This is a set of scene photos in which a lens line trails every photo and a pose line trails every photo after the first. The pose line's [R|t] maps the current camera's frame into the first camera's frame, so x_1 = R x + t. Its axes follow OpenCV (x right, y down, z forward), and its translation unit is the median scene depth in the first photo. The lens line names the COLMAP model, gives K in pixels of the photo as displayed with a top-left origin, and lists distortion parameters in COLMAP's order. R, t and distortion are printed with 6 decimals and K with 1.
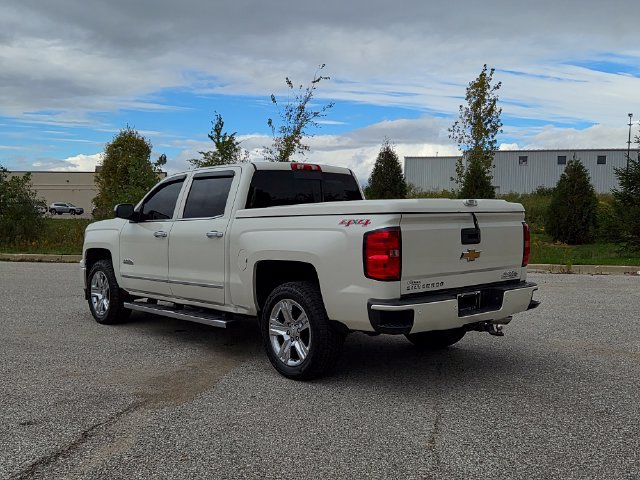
lens RADIAL K [[681.0, 0, 316.6], [0, 681.0, 241.2], [0, 0, 1]] dist [0.053163, -0.002105]
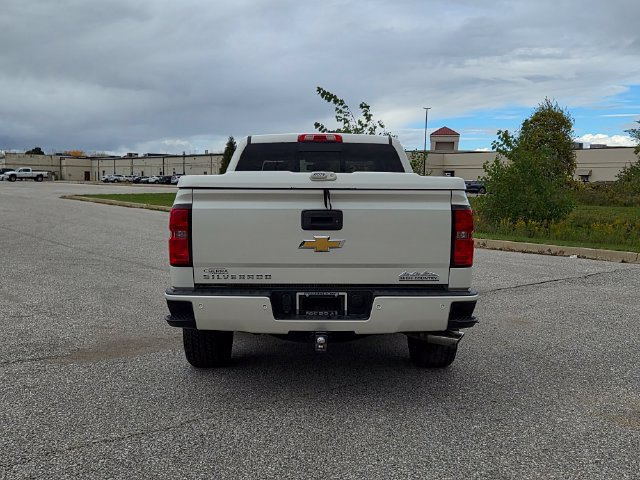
lens RADIAL K [[693.1, 0, 320.0], [0, 693.1, 240.0], [0, 0, 1]] dist [0.046950, -0.009727]
pose [[0.758447, 0.061668, -0.648811, 0.612370], [-0.041039, 0.998057, 0.046889, -0.017848], [0.650442, -0.008937, 0.759504, 0.335734]]
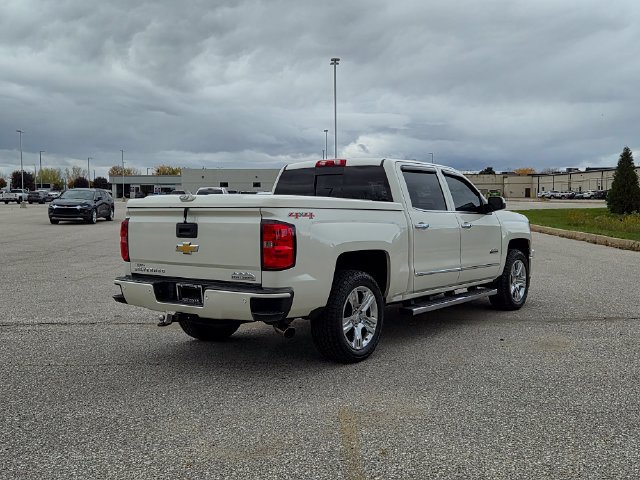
lens RADIAL K [[693.1, 0, 320.0], [0, 693.1, 240.0], [0, 0, 1]] dist [0.046950, -0.009727]
pose [[0.171934, 0.056918, -0.983463, 1.086954], [-0.035791, 0.998031, 0.051504, -0.045507], [0.984458, 0.026344, 0.173633, 0.848546]]
